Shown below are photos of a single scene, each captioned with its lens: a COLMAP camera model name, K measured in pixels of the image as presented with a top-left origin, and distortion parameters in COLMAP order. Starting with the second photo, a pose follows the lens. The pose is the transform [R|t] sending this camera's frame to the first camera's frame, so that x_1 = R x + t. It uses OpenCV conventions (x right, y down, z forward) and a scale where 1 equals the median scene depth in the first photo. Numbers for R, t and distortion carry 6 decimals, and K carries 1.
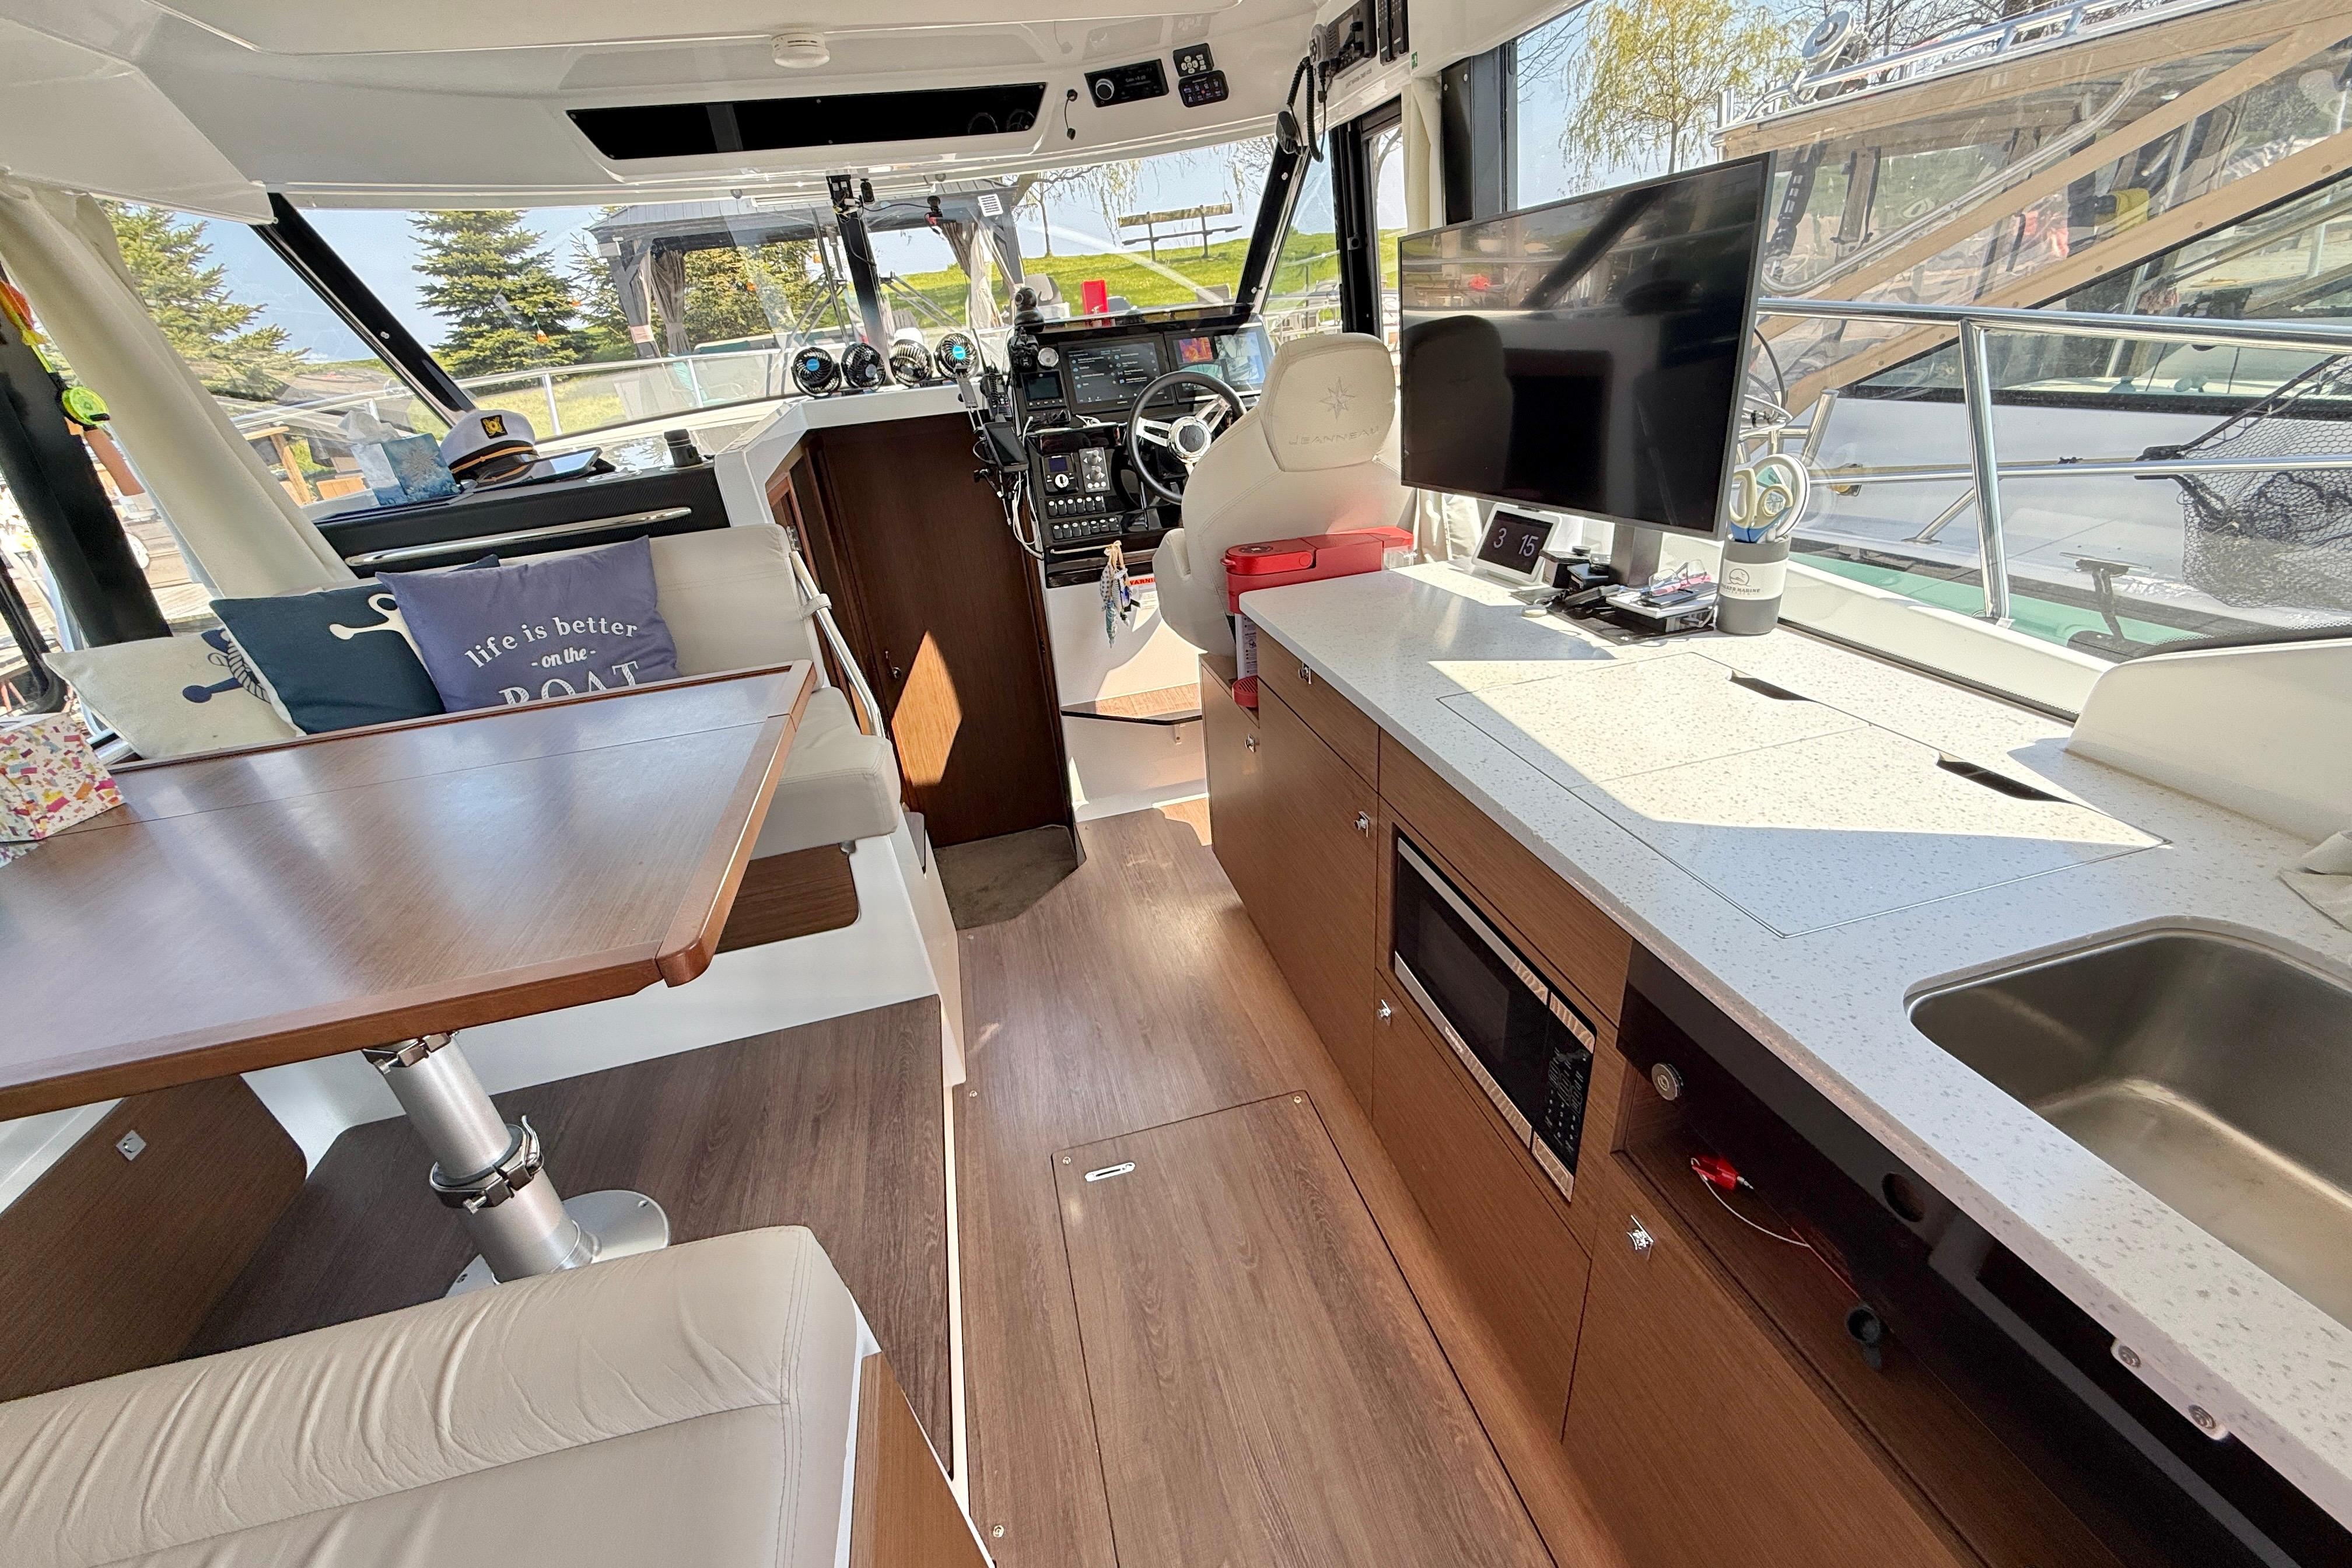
lens RADIAL K [[937.1, 0, 1172.5], [0, 937.1, 790.0], [0, 0, 1]] dist [0.000493, 0.000220]
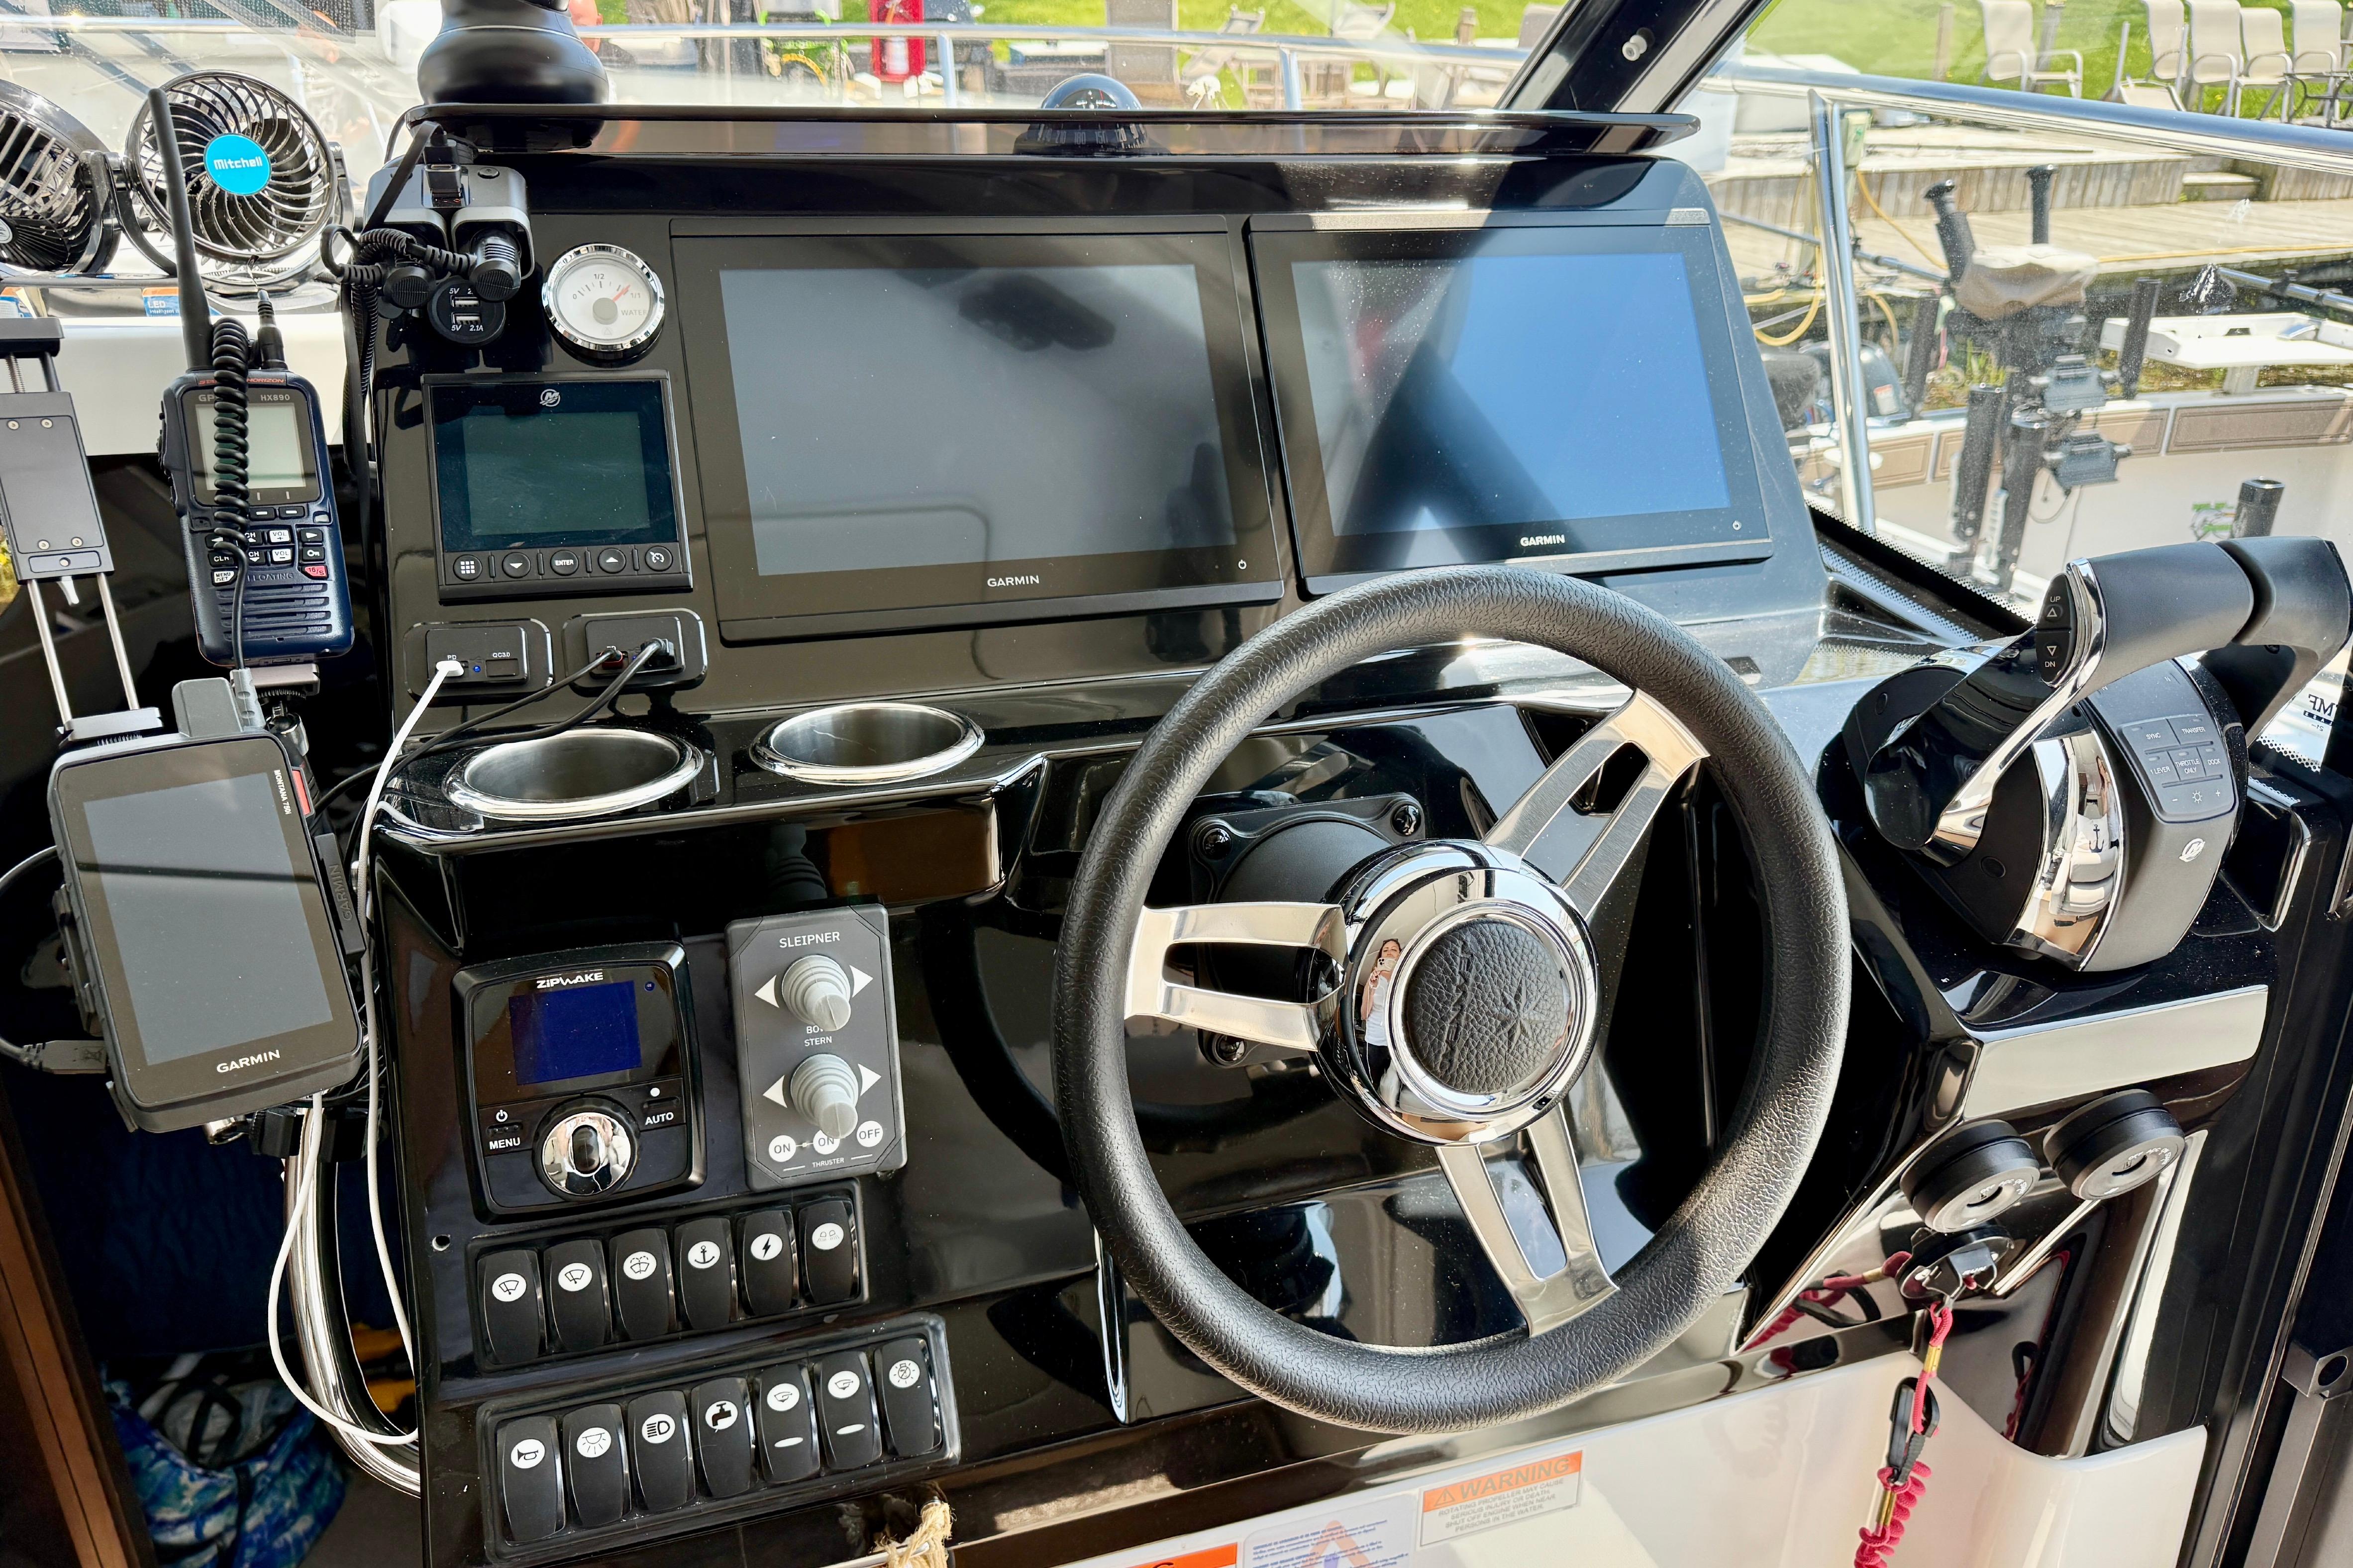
lens RADIAL K [[1706.5, 0, 1169.1], [0, 1706.5, 748.9], [0, 0, 1]] dist [0.006520, -0.003440]
pose [[0.989444, 0.075974, 0.123404, -0.076781], [-0.066887, 0.994848, -0.076185, -0.461713], [-0.128556, 0.067126, 0.989428, 0.859229]]
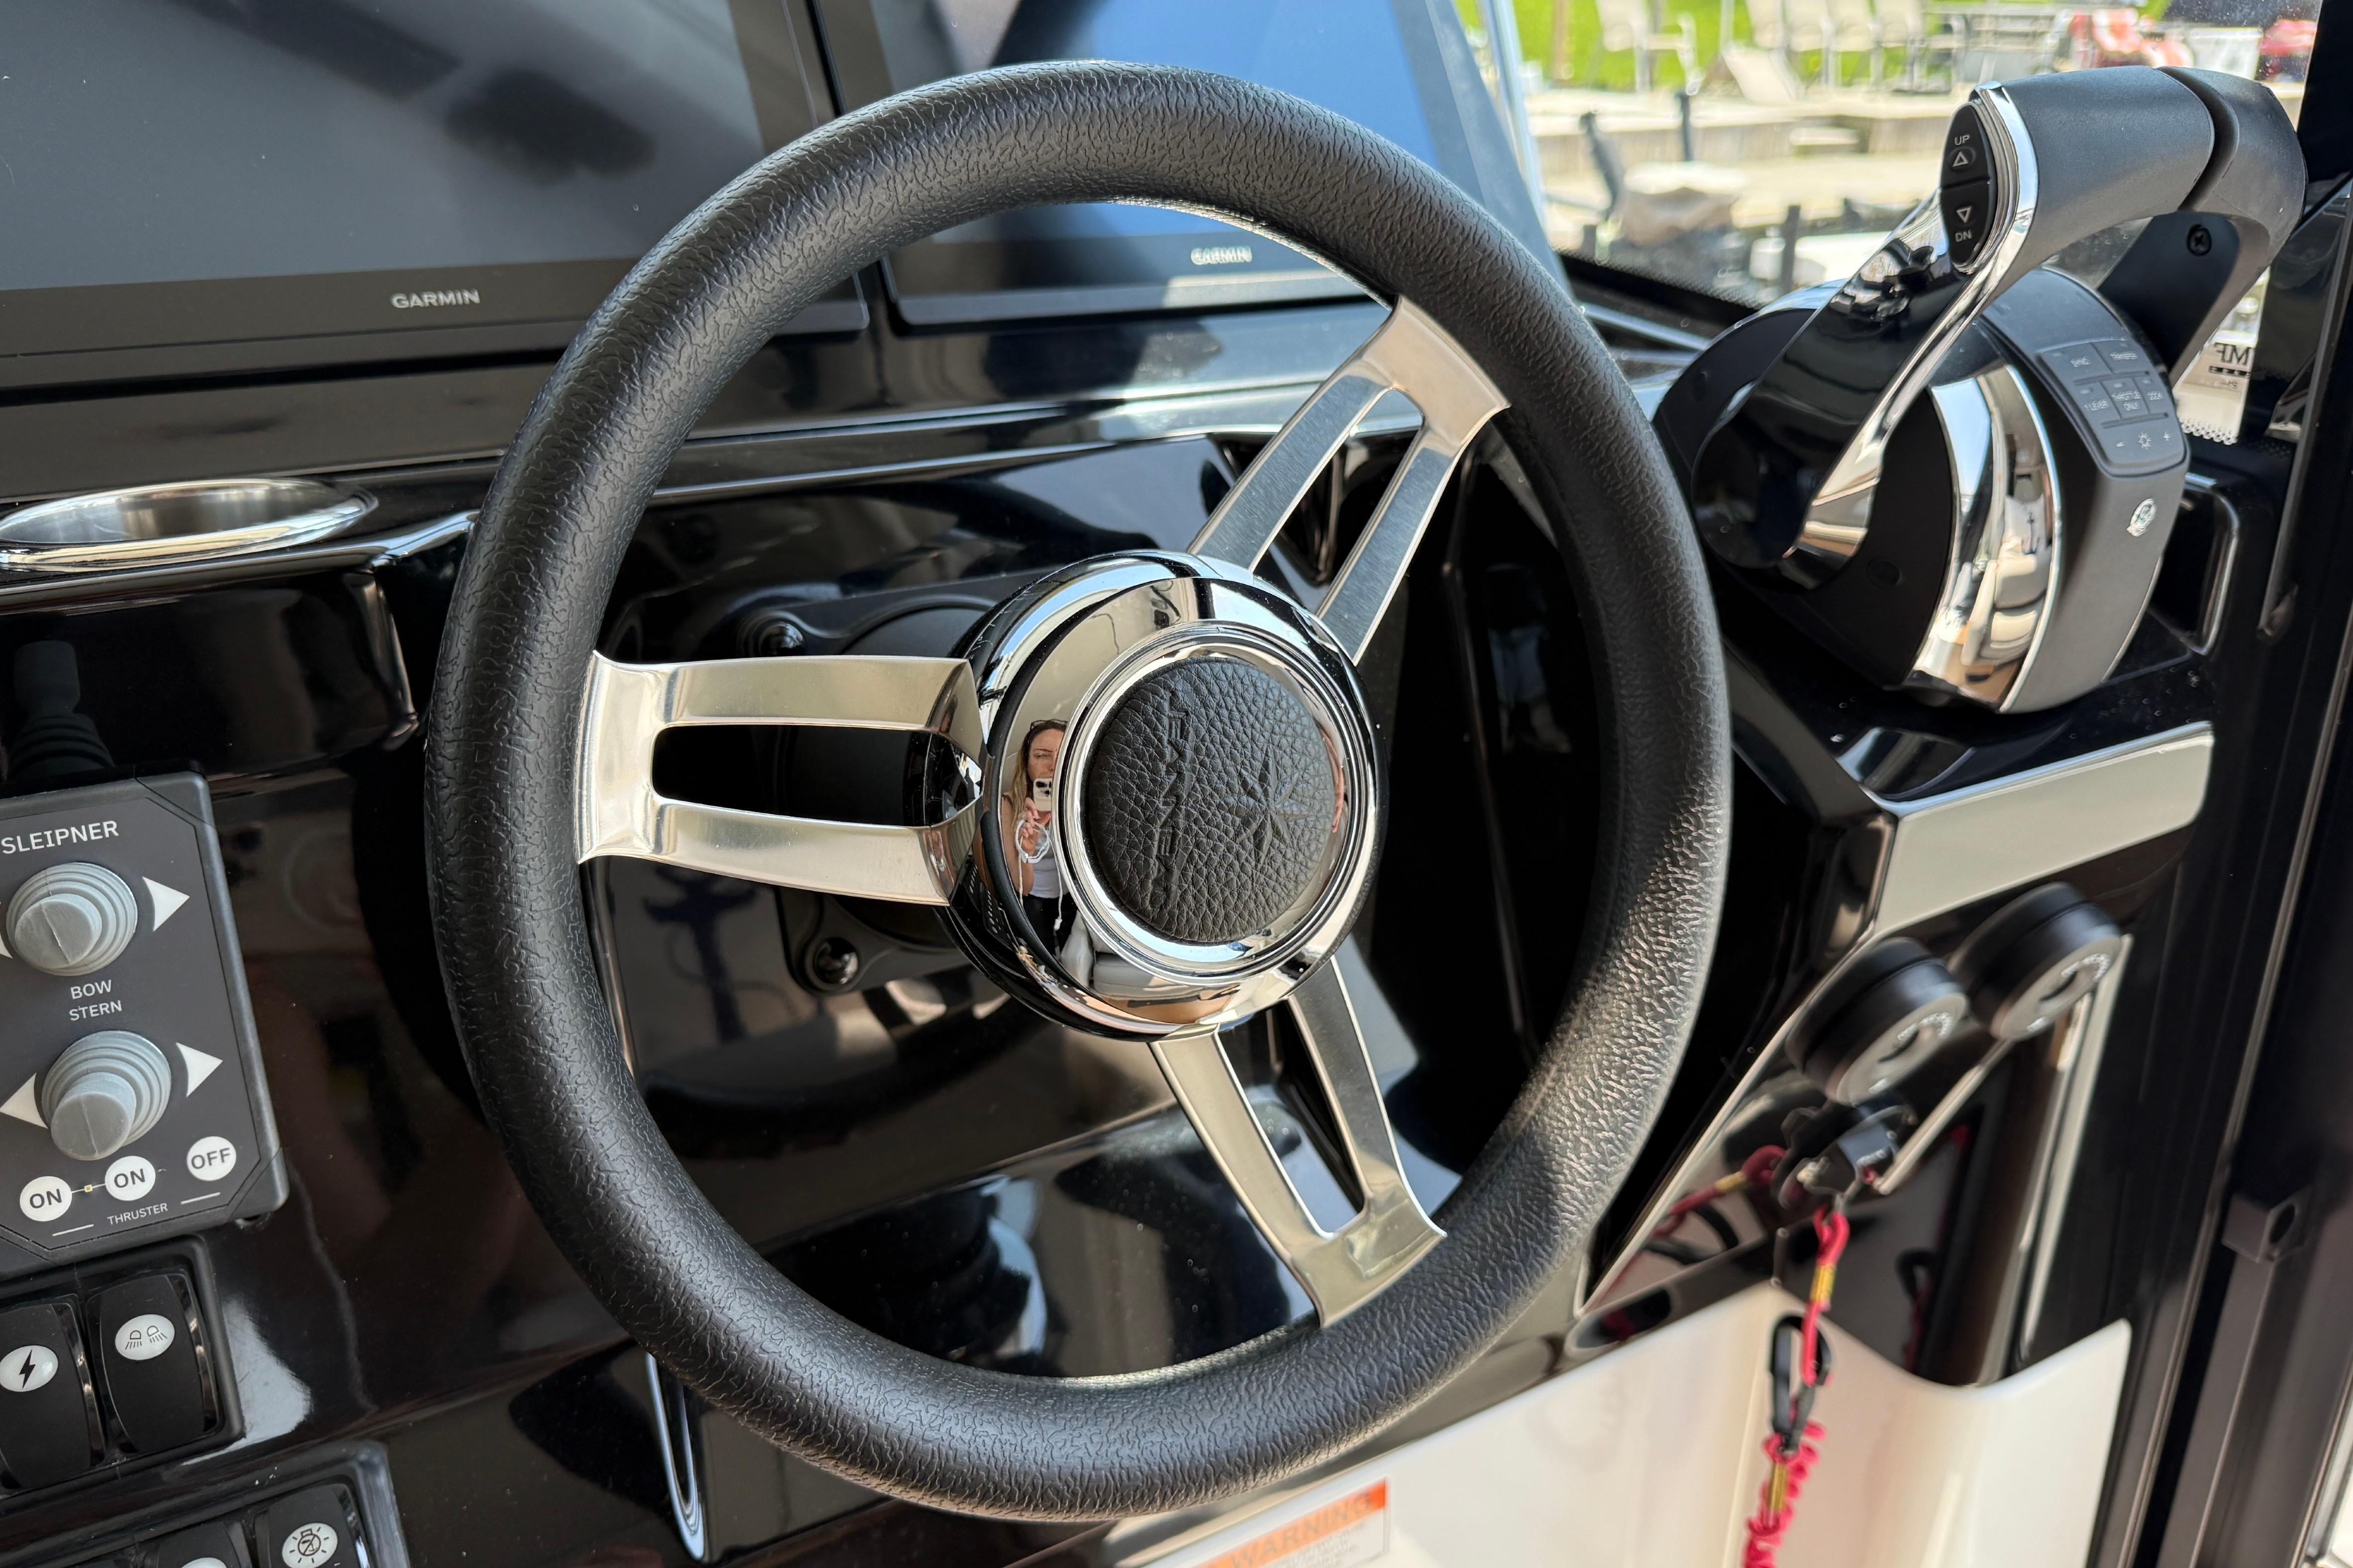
lens RADIAL K [[1749.4, 0, 1176.5], [0, 1749.4, 784.0], [0, 0, 1]] dist [0.000915, -0.002655]
pose [[0.951325, -0.012898, 0.307919, -0.041567], [0.041298, 0.995448, -0.085894, -0.426602], [-0.305409, 0.094429, 0.947527, 0.980585]]
